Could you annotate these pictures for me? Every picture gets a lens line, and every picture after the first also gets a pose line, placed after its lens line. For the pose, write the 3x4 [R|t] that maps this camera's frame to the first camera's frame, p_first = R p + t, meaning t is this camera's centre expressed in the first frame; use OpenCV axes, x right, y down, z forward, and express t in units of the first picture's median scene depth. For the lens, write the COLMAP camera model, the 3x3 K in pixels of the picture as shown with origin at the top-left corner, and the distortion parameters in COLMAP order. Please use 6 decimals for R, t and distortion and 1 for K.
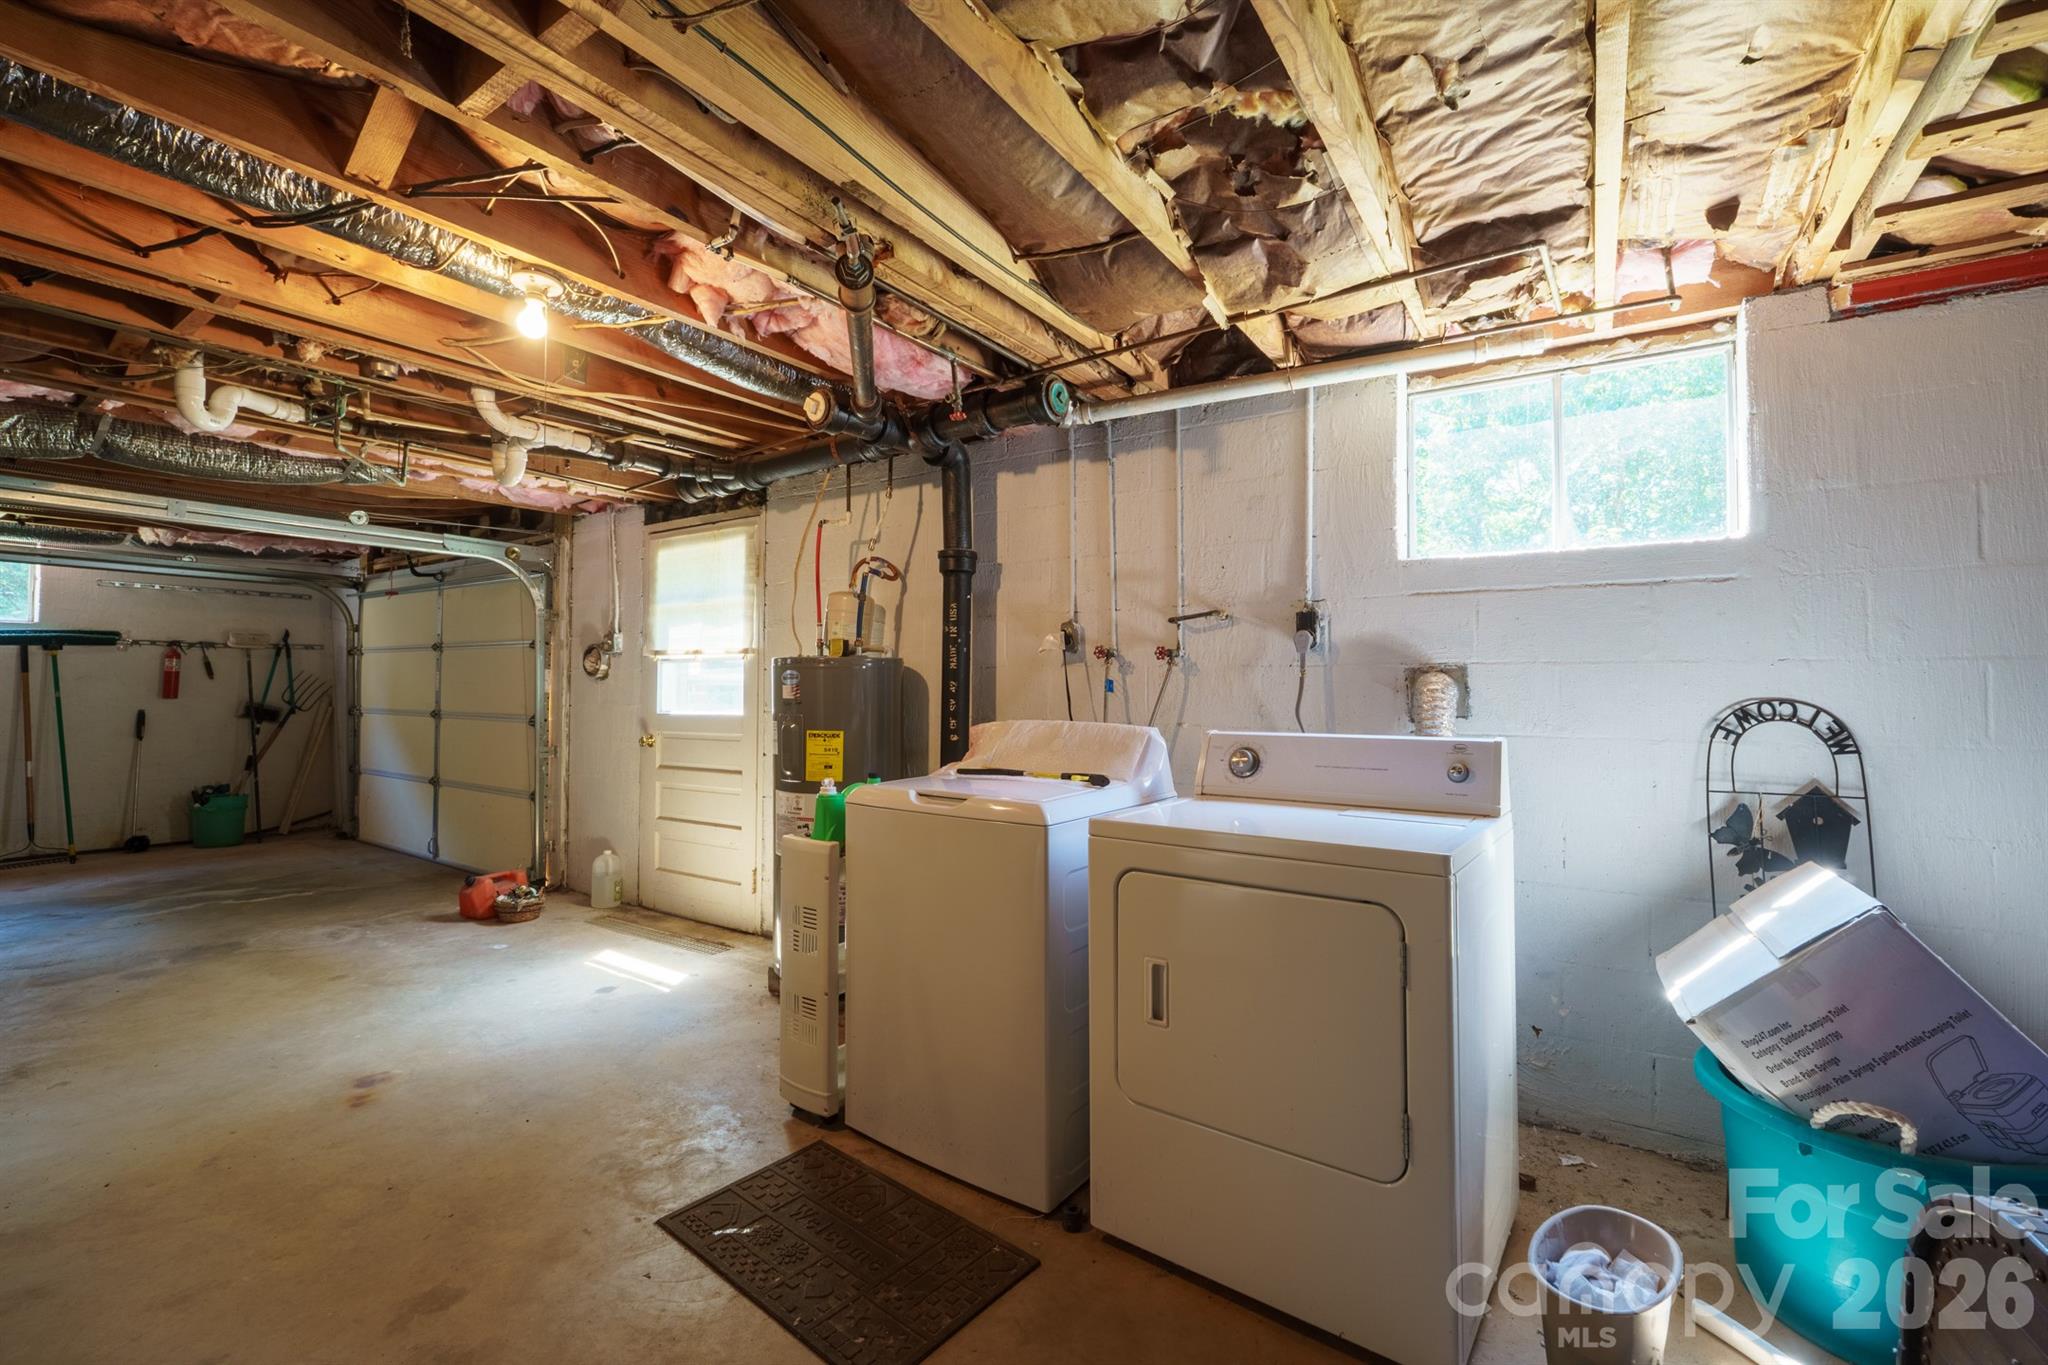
lens RADIAL K [[876.3, 0, 1027.6], [0, 876.3, 675.9], [0, 0, 1]] dist [-0.003545, -0.000223]
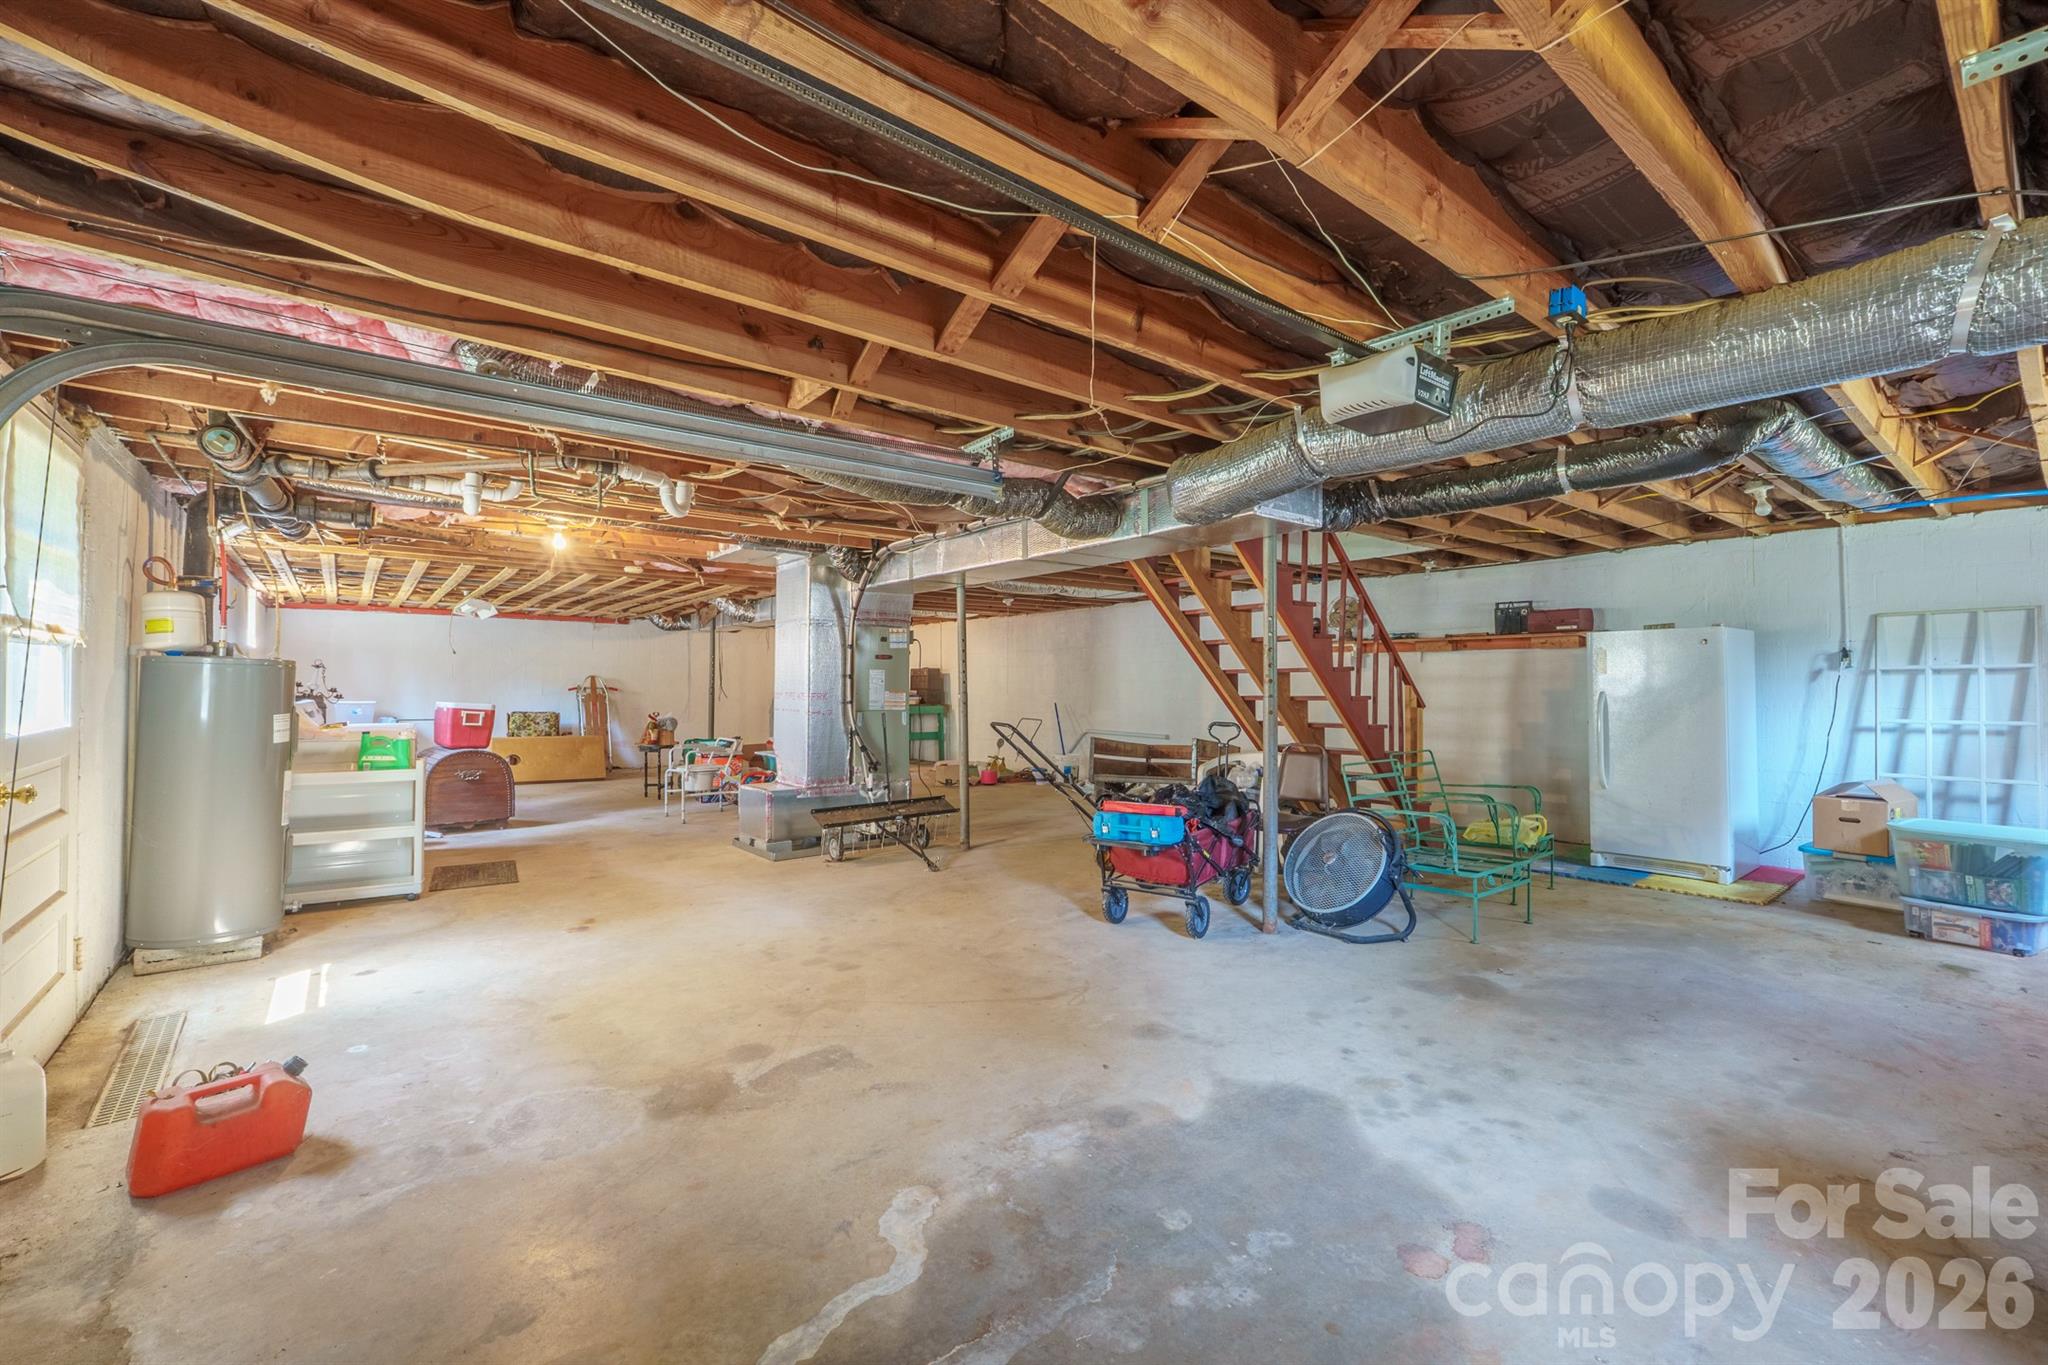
lens RADIAL K [[876.3, 0, 1021.0], [0, 876.3, 678.9], [0, 0, 1]] dist [-0.003545, -0.000223]
pose [[-0.950580, 0.003303, 0.310462, -0.835990], [-0.002430, 0.999834, -0.018079, 0.011208], [-0.310470, -0.017940, -0.950414, 0.943670]]
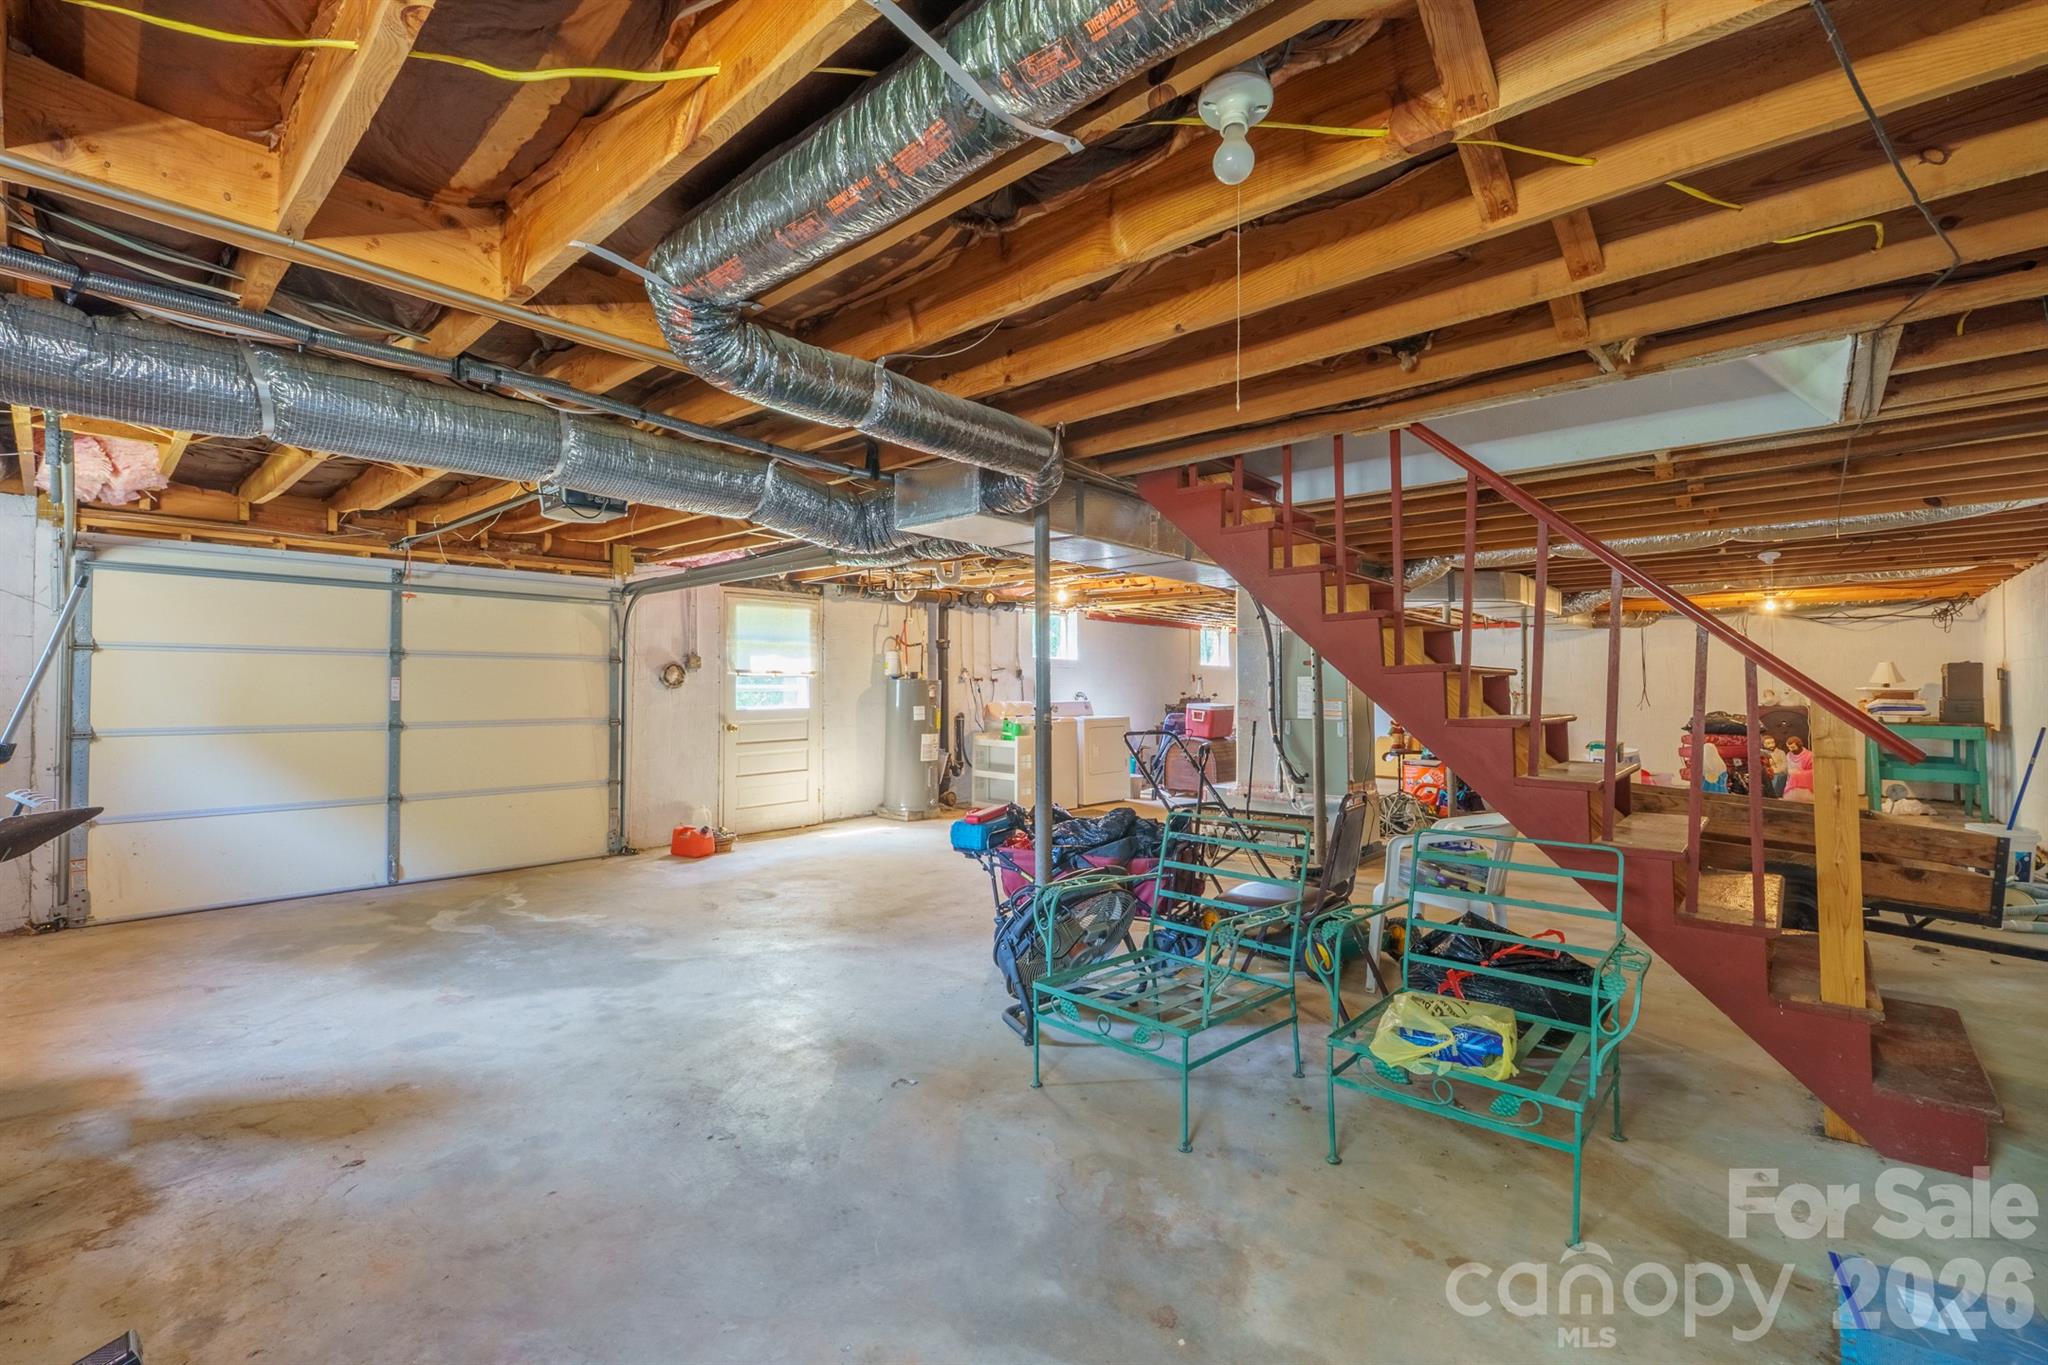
lens RADIAL K [[876.3, 0, 1021.2], [0, 876.3, 677.5], [0, 0, 1]] dist [-0.003545, -0.000223]
pose [[0.165329, 0.012494, 0.986159, -1.368217], [-0.010084, 0.999889, -0.010977, -0.001697], [-0.986187, -0.008130, 0.165437, 0.177352]]
